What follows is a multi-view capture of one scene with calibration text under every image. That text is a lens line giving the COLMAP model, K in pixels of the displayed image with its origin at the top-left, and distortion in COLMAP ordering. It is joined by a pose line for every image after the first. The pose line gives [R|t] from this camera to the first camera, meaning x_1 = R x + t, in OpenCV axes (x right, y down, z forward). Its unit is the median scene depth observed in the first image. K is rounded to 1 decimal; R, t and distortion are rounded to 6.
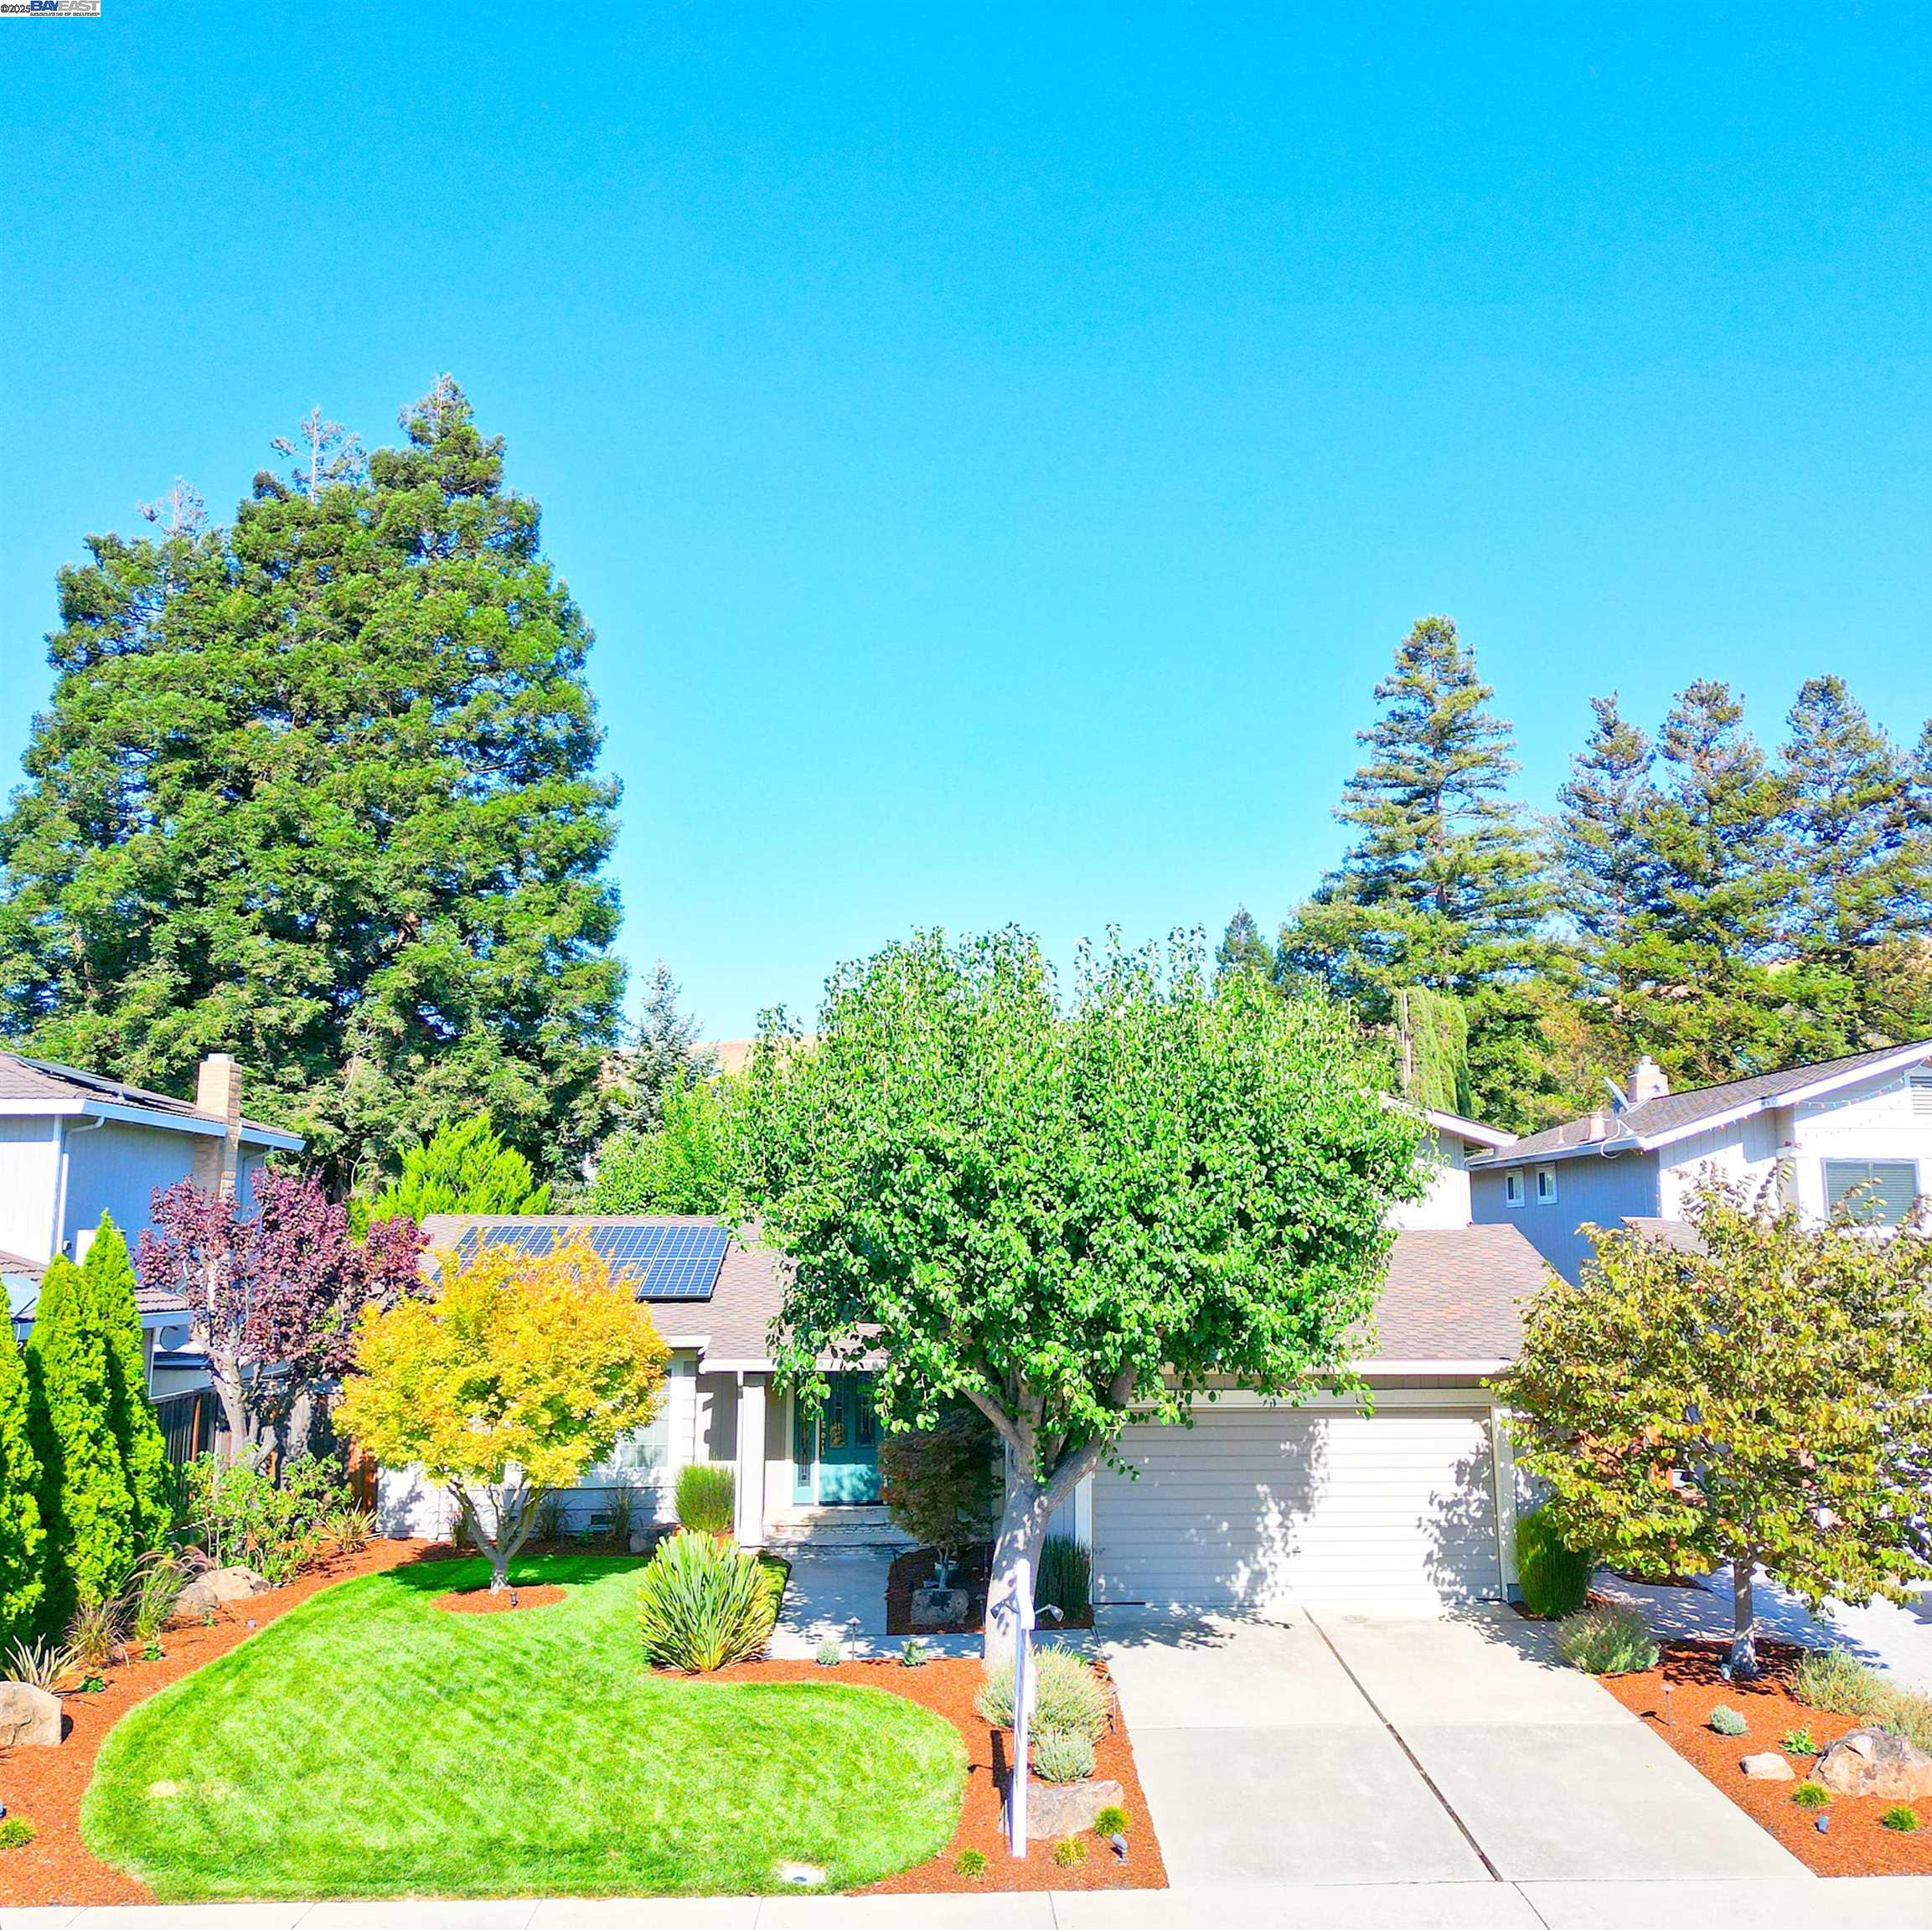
lens RADIAL K [[1826.4, 0, 1030.5], [0, 1826.4, 901.3], [0, 0, 1]] dist [0.037471, 0.000000]
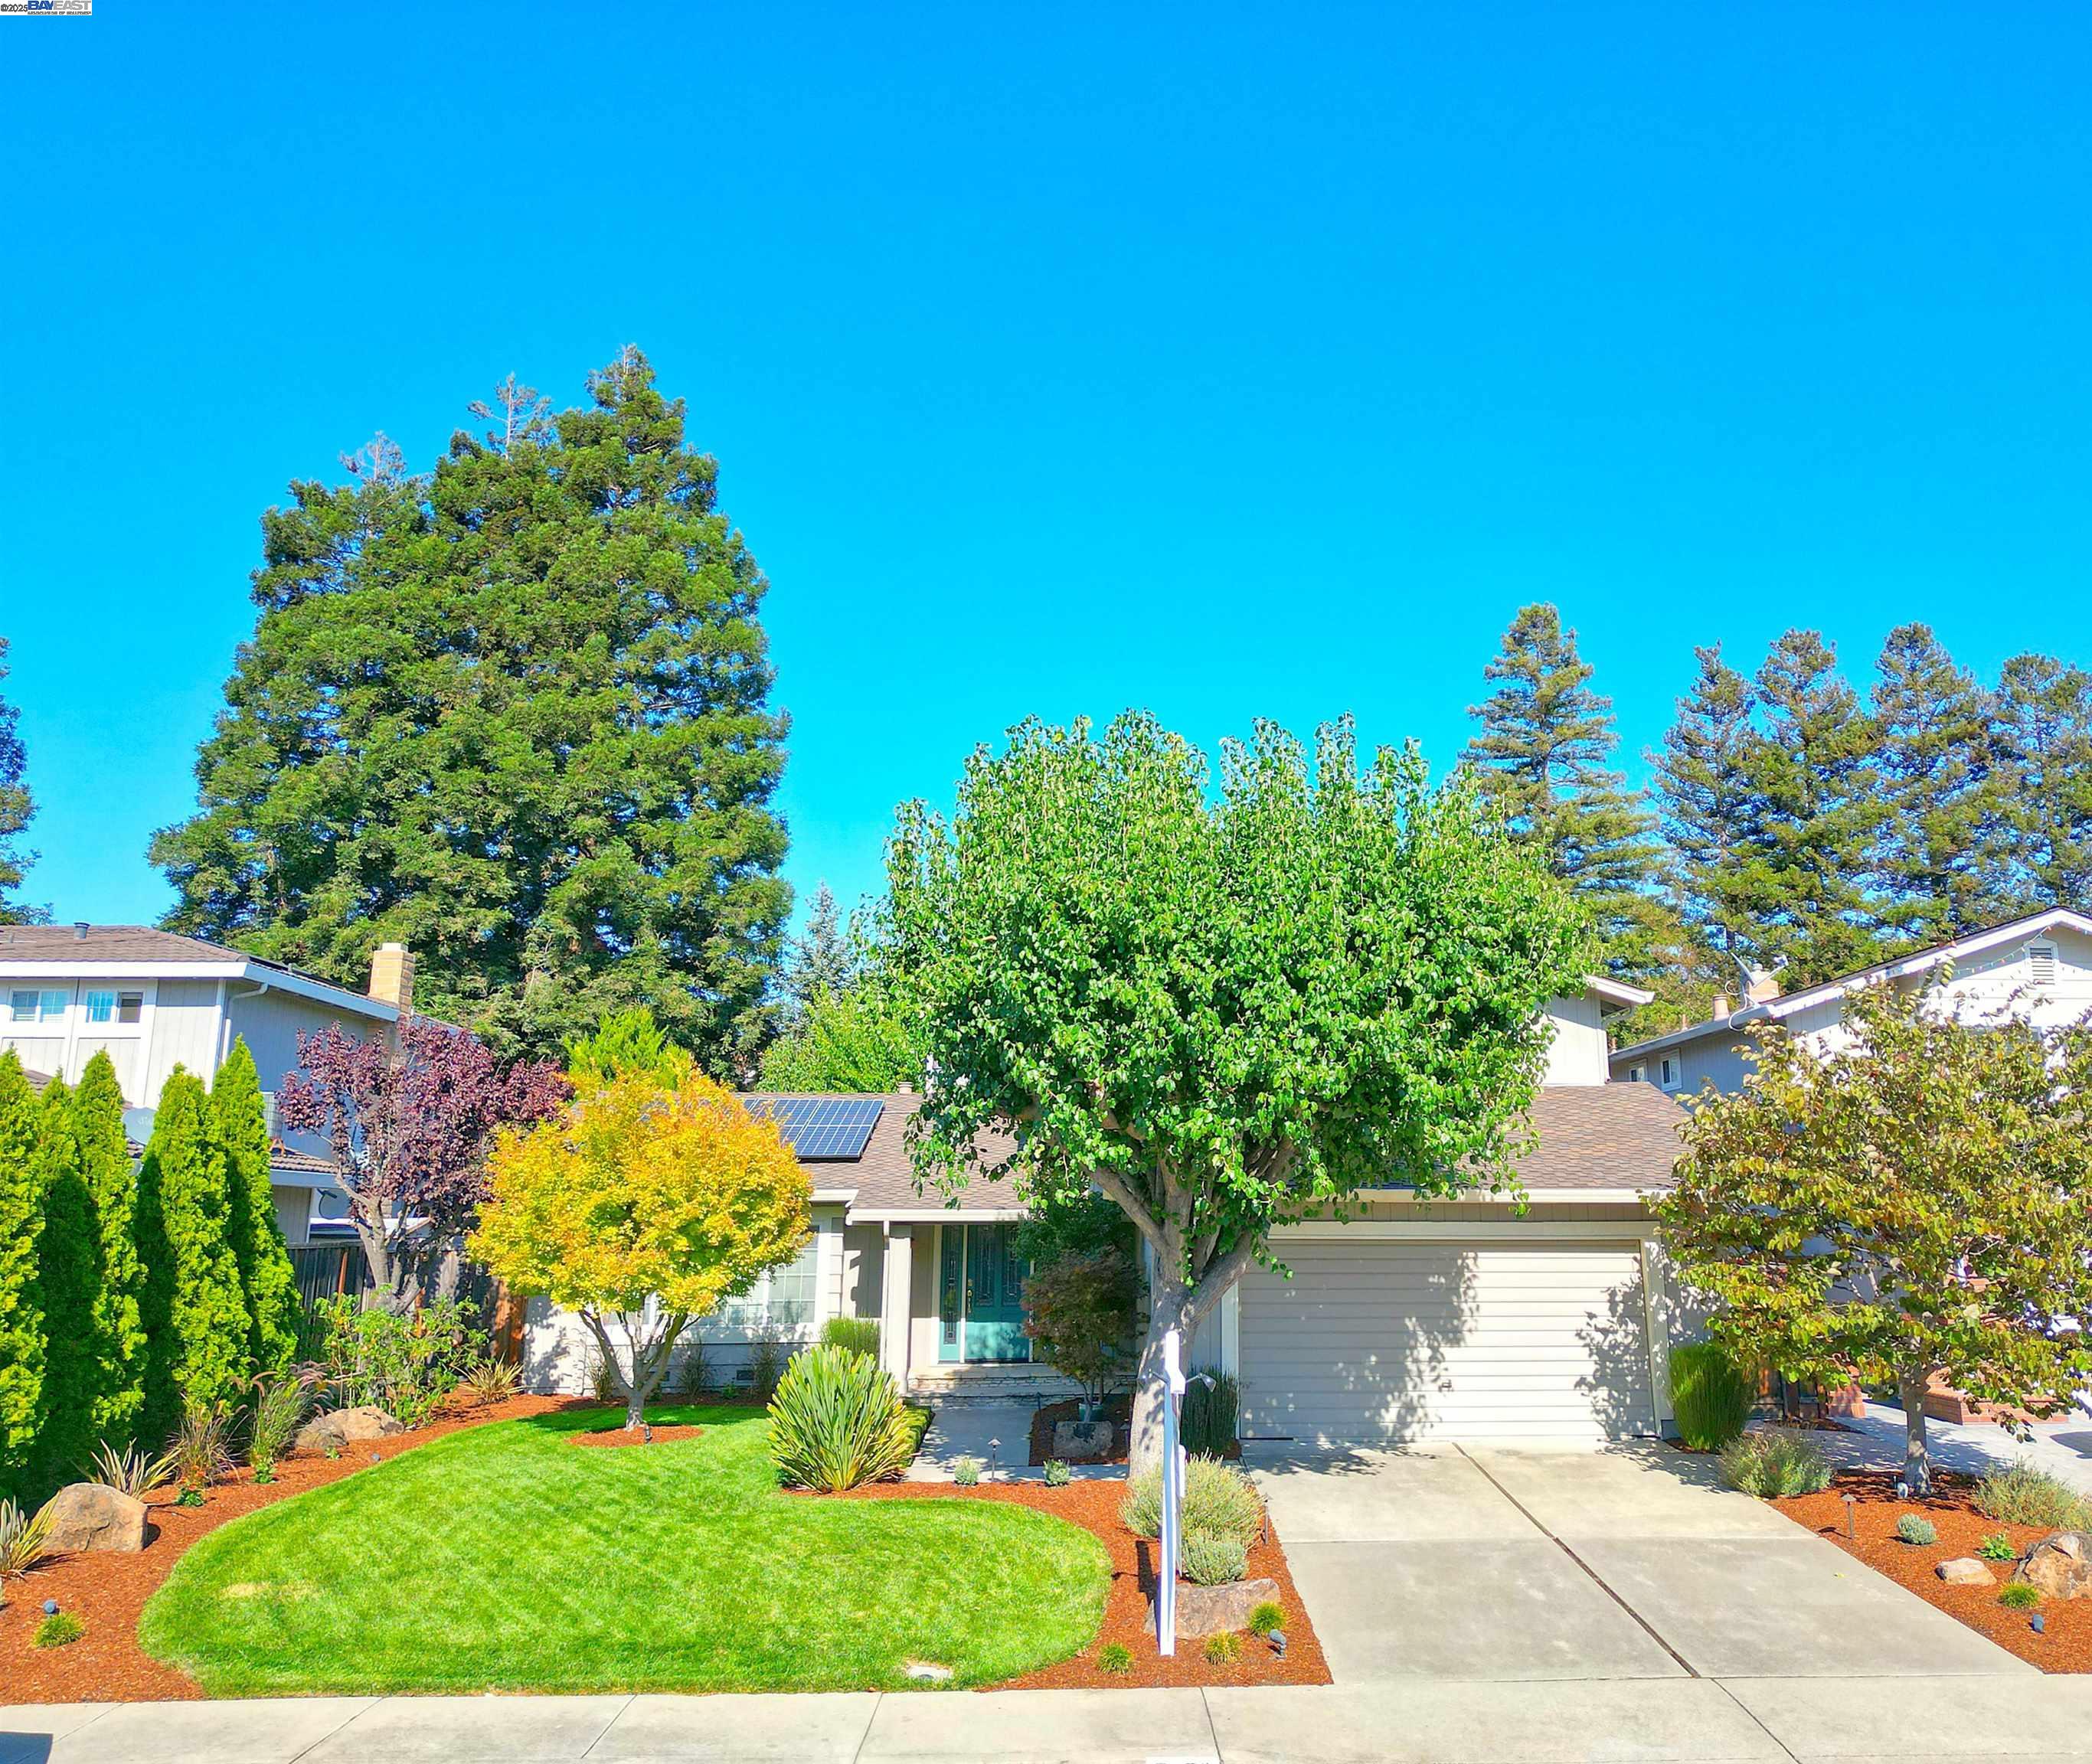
lens RADIAL K [[1631.4, 0, 1174.7], [0, 1631.4, 824.9], [0, 0, 1]] dist [0.038929, -0.016246]
pose [[0.999996, 0.000585, 0.002868, -0.003333], [-0.000446, 0.998843, -0.048094, 0.099390], [-0.002893, 0.048093, 0.998839, 0.113065]]
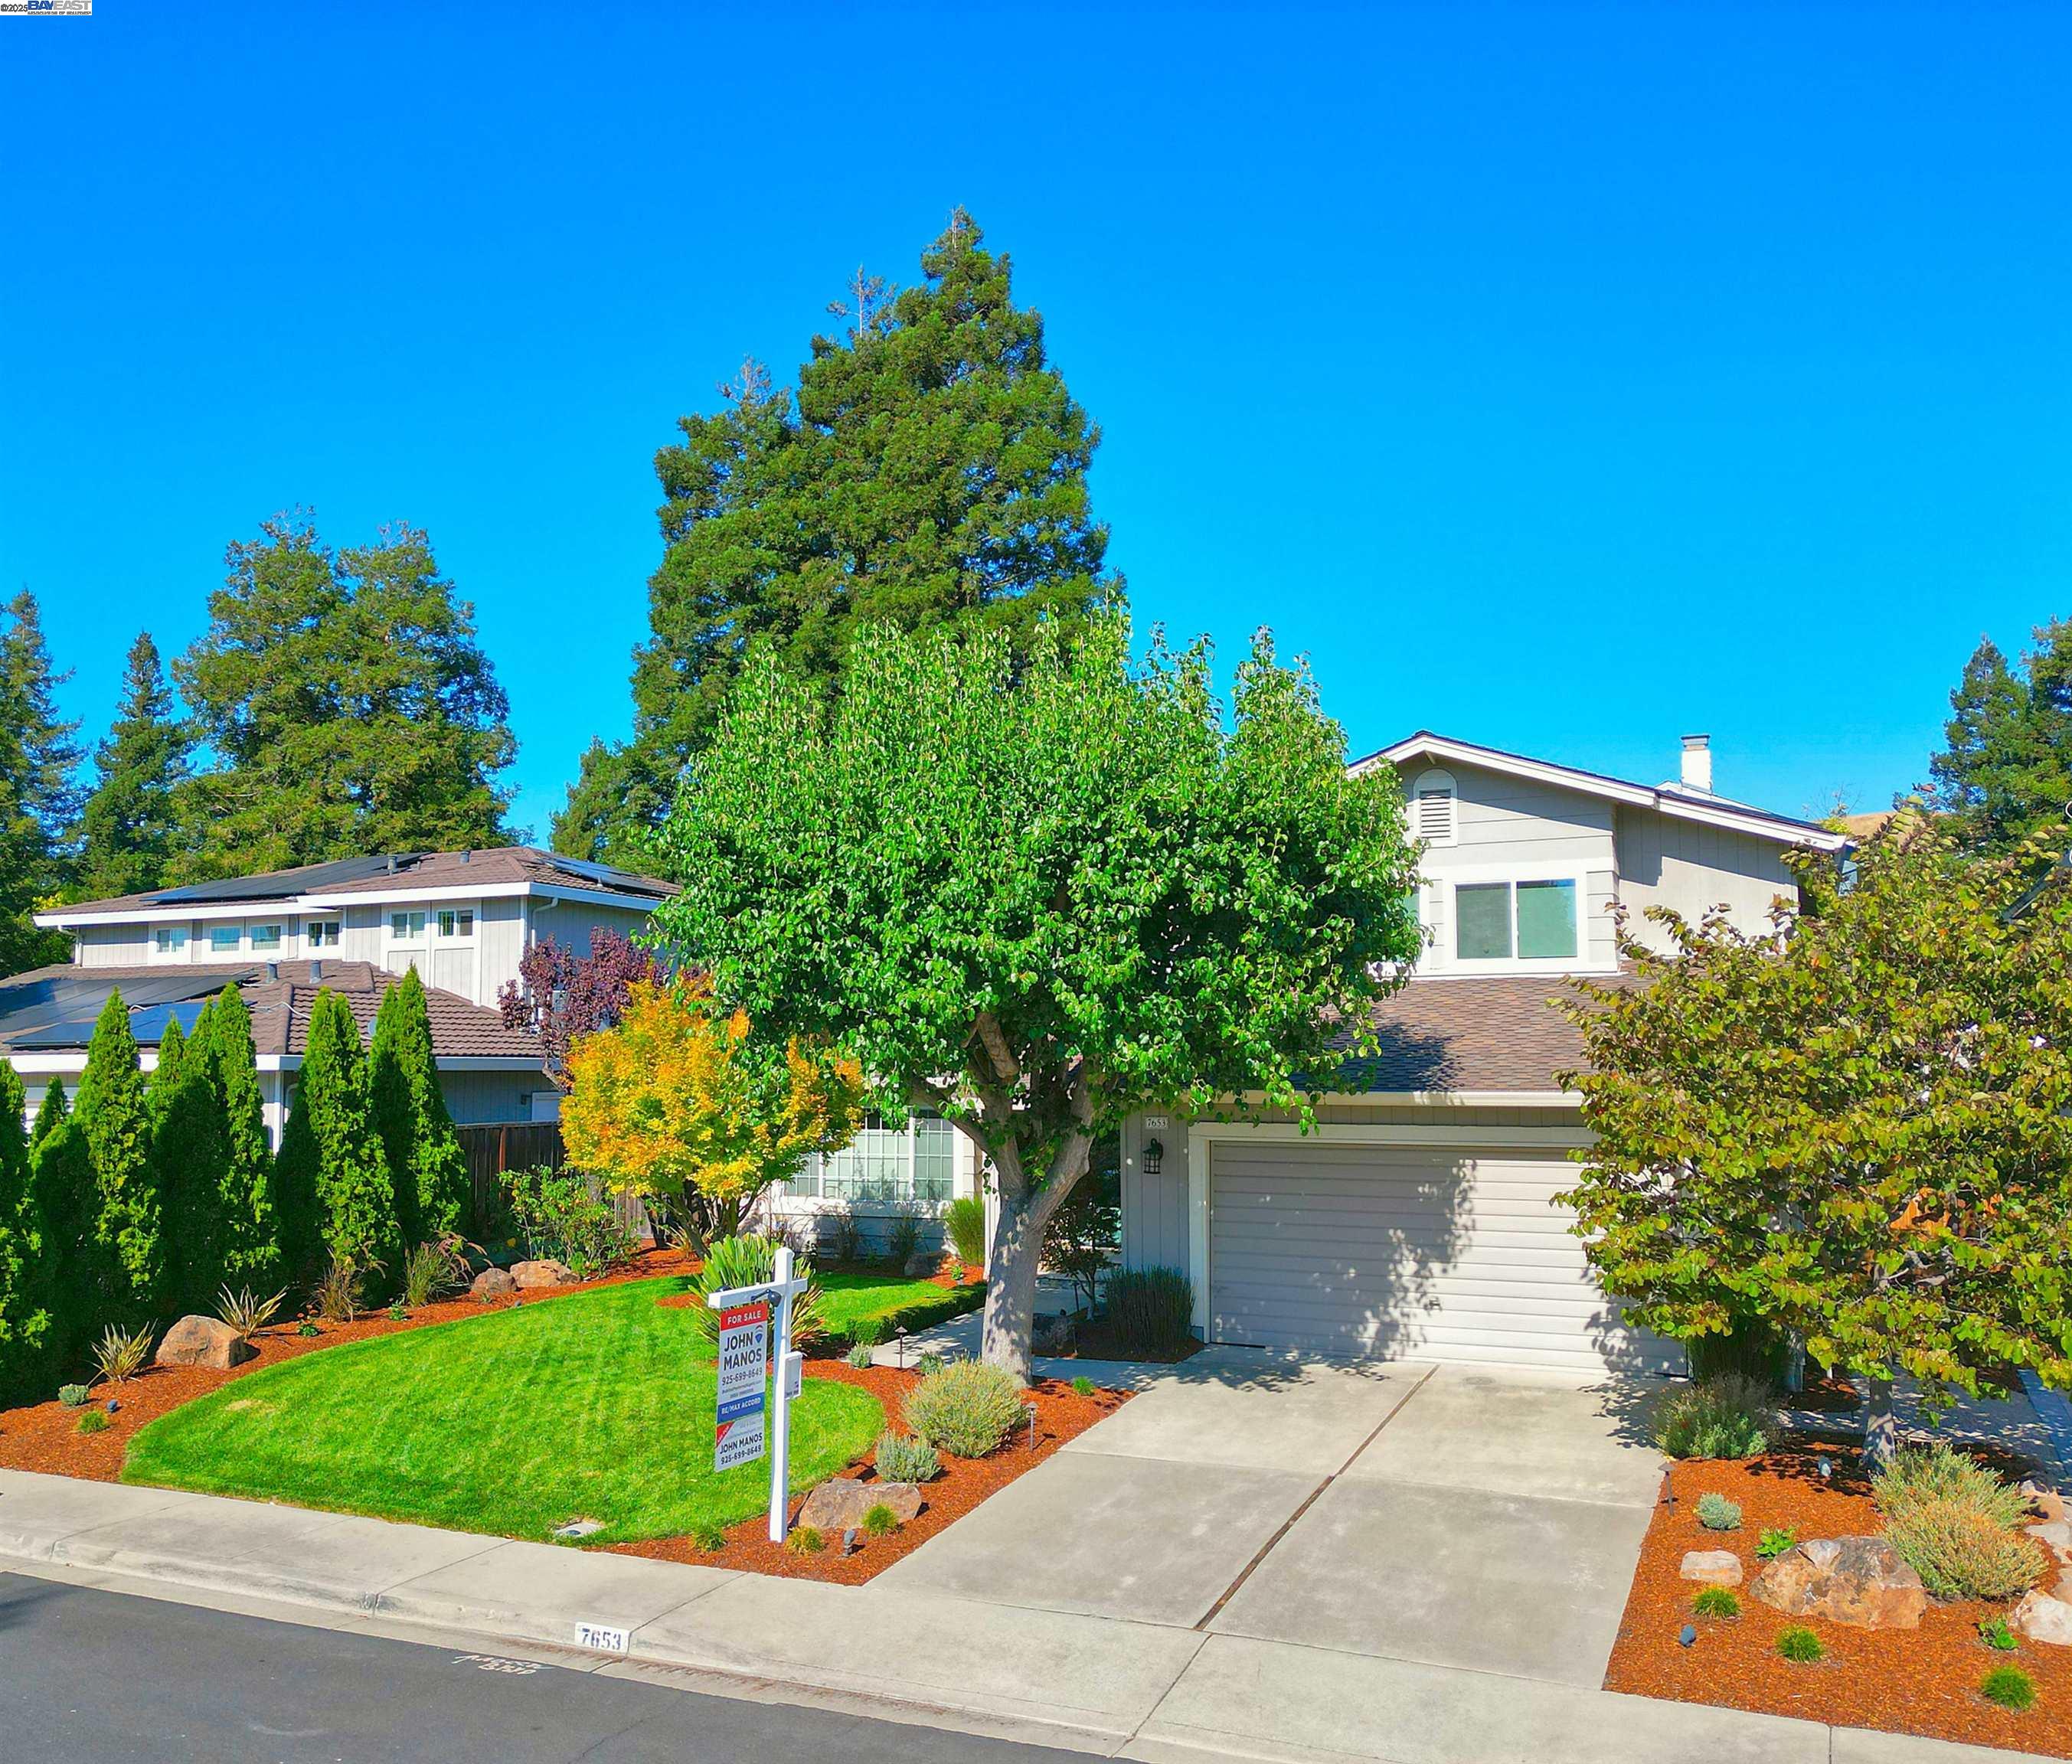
lens RADIAL K [[1771.5, 0, 990.7], [0, 1771.5, 890.3], [0, 0, 1]] dist [0.066181, -0.034386]
pose [[0.882099, -0.046798, -0.468734, 0.378220], [0.088499, 0.993799, 0.067323, 0.081571], [0.462677, -0.100868, 0.880770, 0.170009]]
